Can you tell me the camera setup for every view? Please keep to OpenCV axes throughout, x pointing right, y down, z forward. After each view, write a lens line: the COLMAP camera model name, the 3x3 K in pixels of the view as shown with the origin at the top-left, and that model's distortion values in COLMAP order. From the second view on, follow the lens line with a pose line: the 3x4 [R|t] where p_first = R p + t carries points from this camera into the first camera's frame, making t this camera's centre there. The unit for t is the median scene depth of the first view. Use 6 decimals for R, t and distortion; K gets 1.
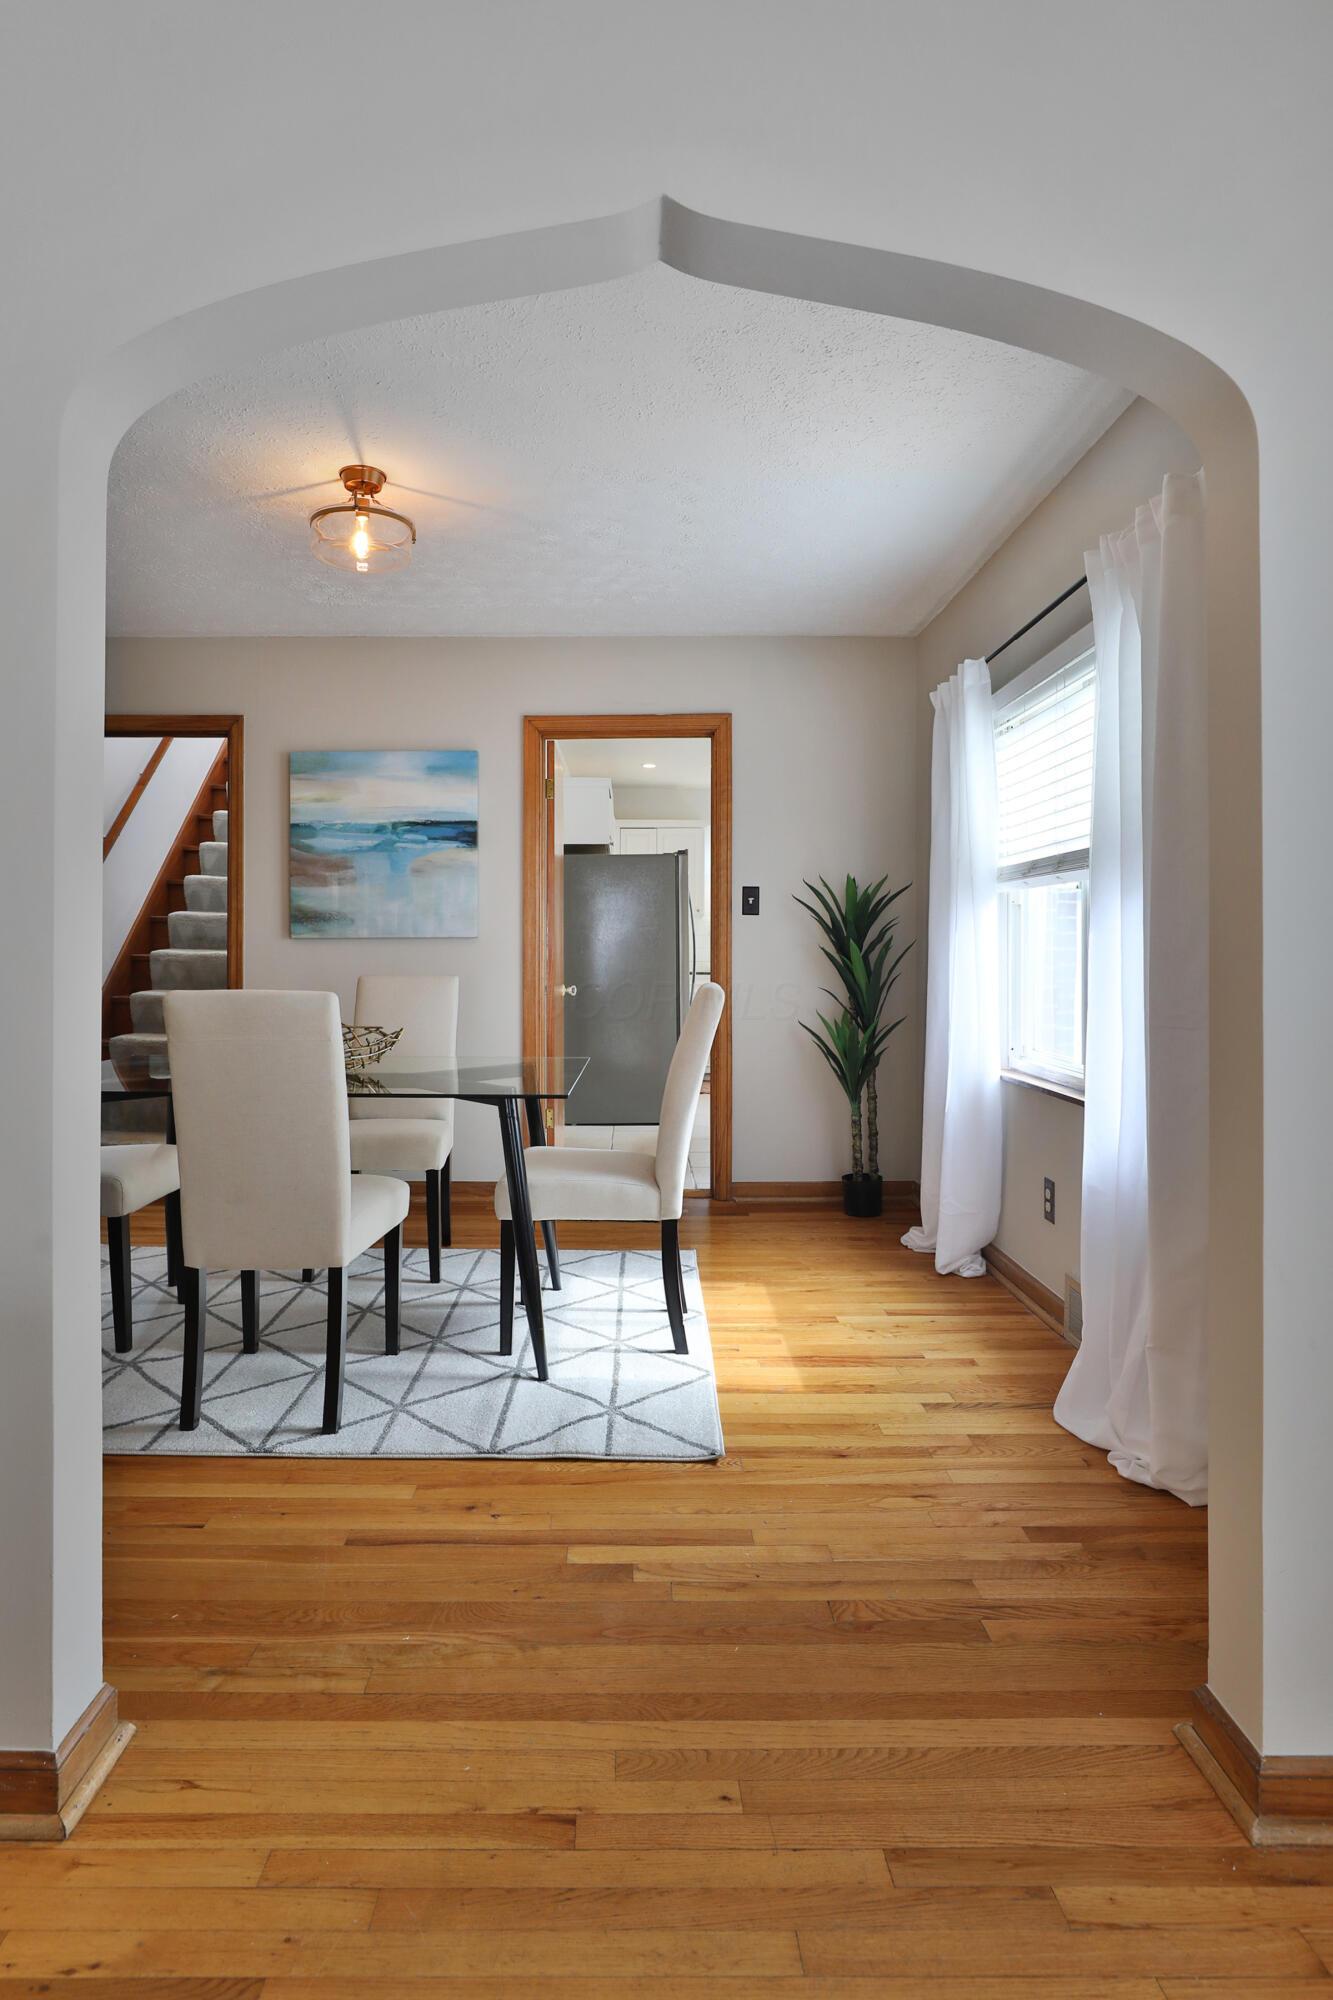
lens RADIAL K [[1093.9, 0, 660.8], [0, 1093.9, 966.2], [0, 0, 1]] dist [-0.002371, 0.000081]
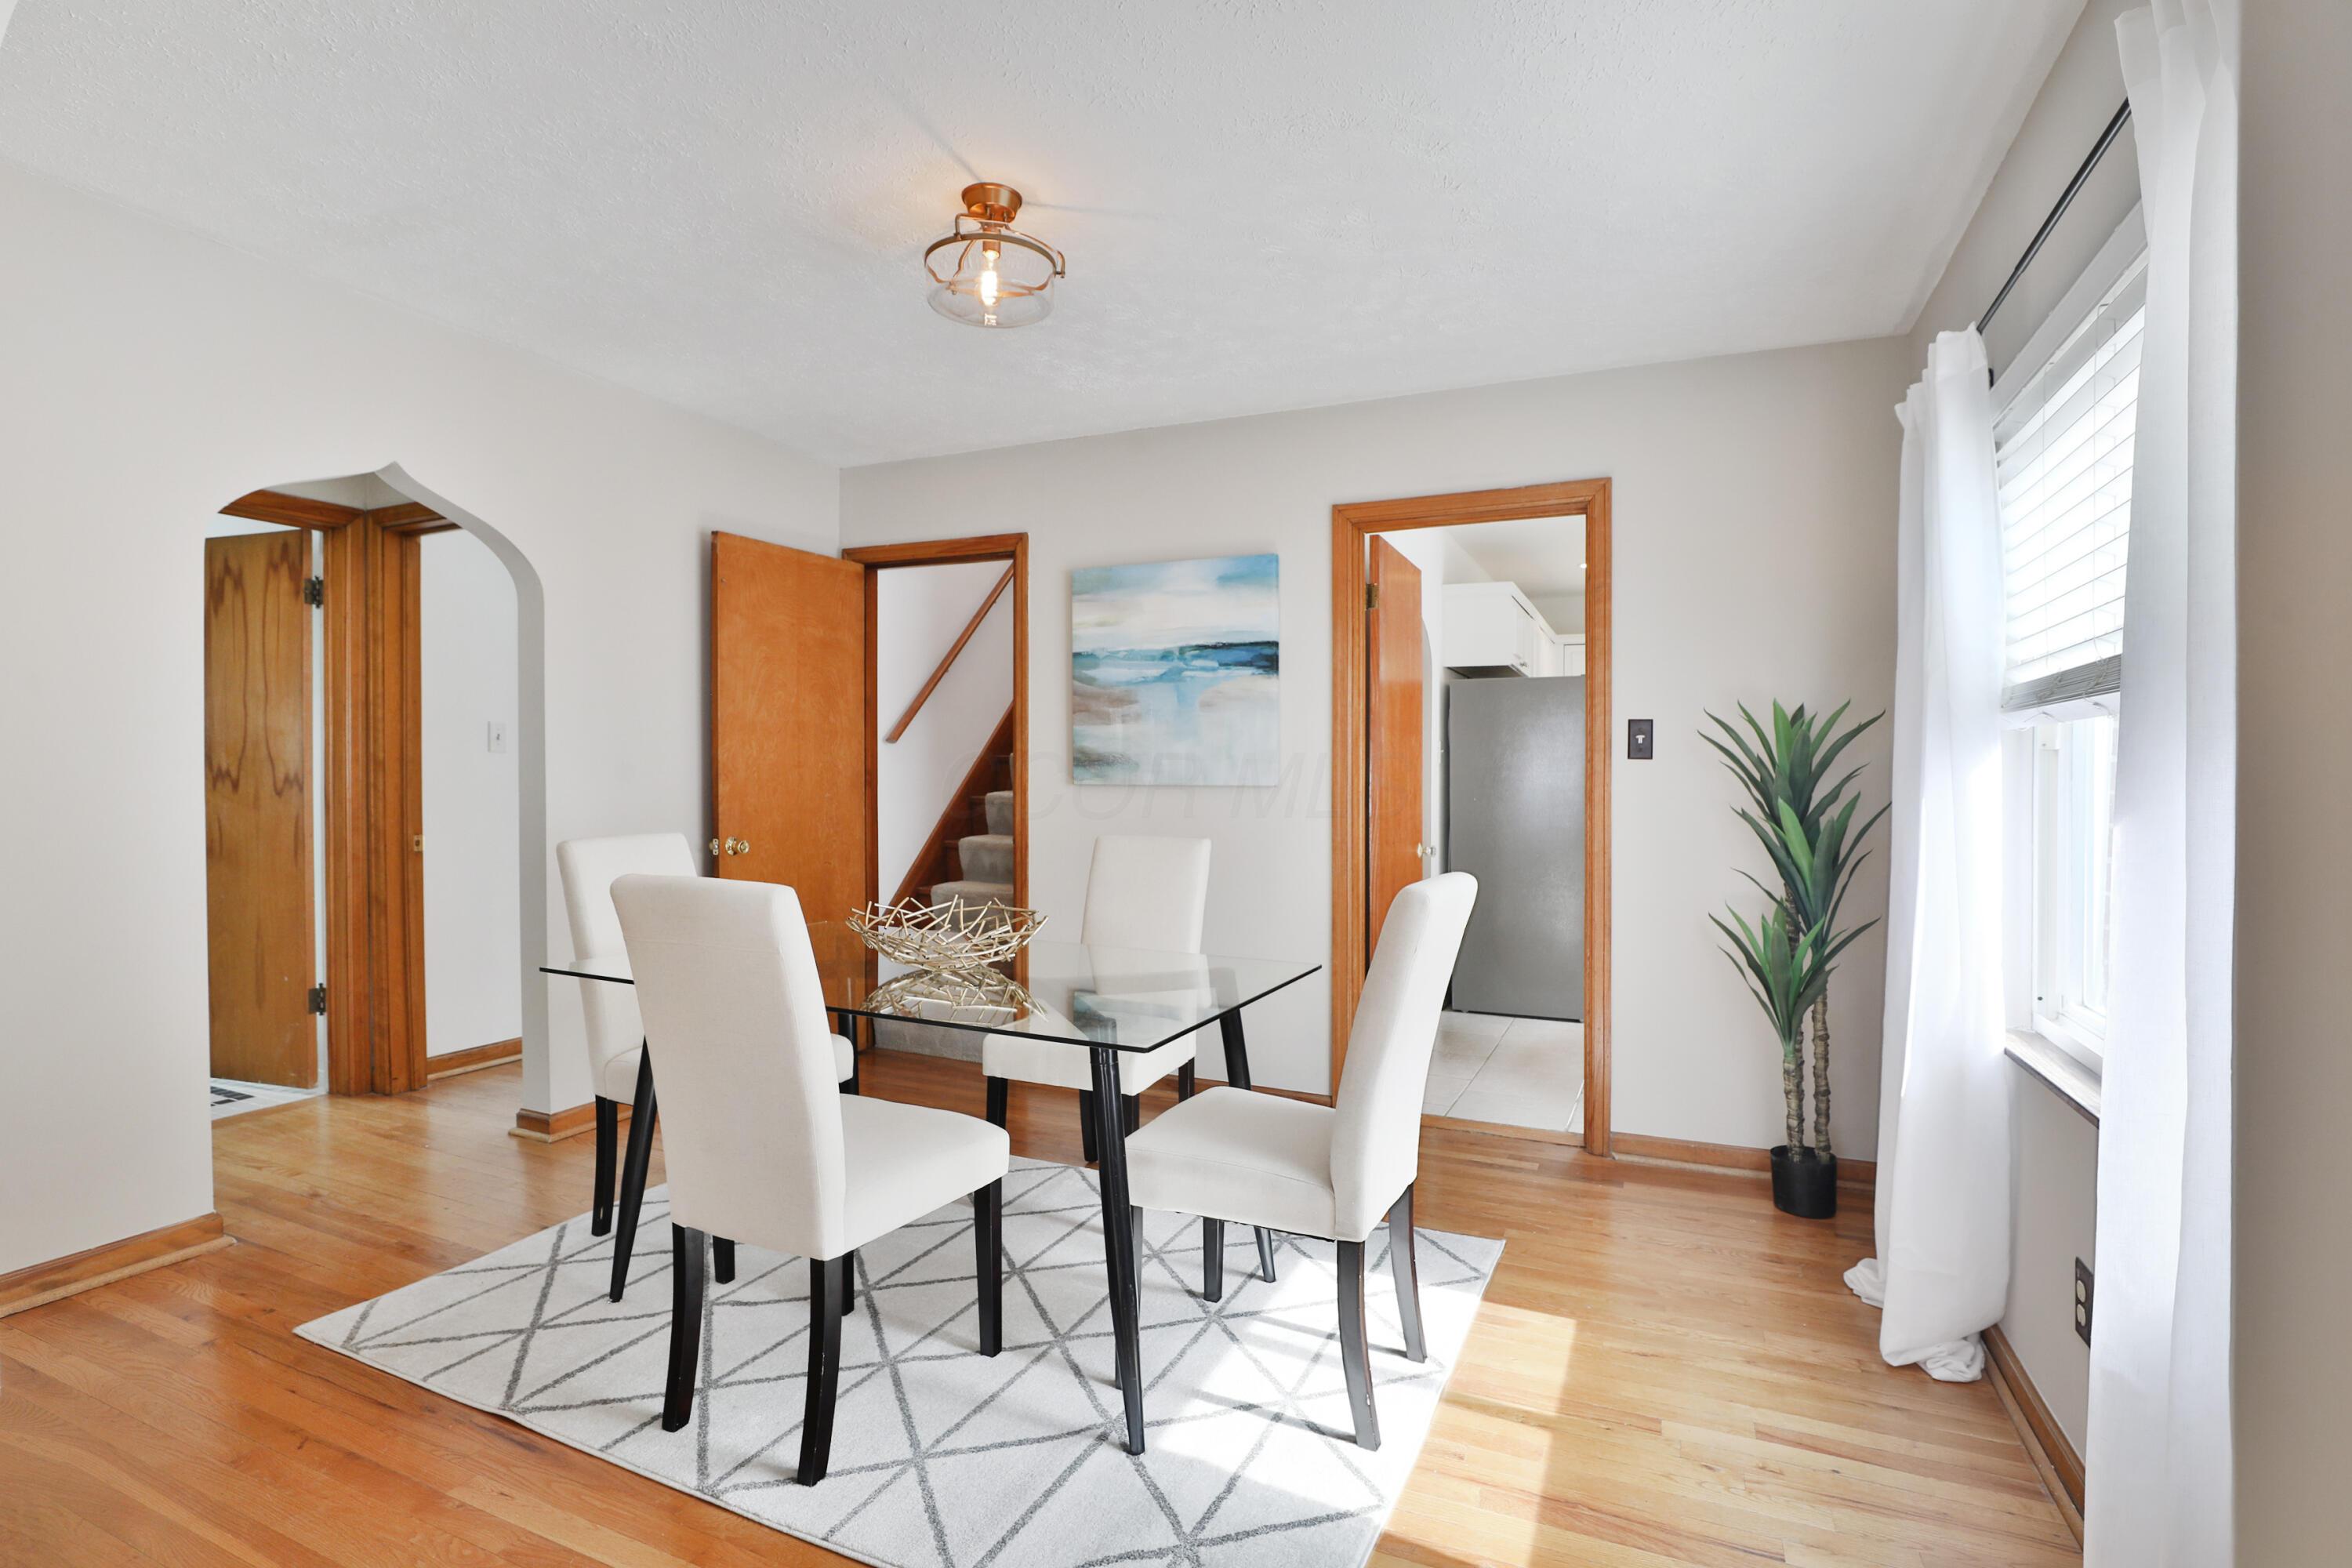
lens RADIAL K [[1160.4, 0, 1176.0], [0, 1160.4, 784.0], [0, 0, 1]] dist [-0.013782, 0.001548]
pose [[0.912042, 0.011375, -0.409939, 0.117418], [-0.016858, 0.999810, -0.009763, -0.018544], [0.409750, 0.015815, 0.912061, 0.196518]]
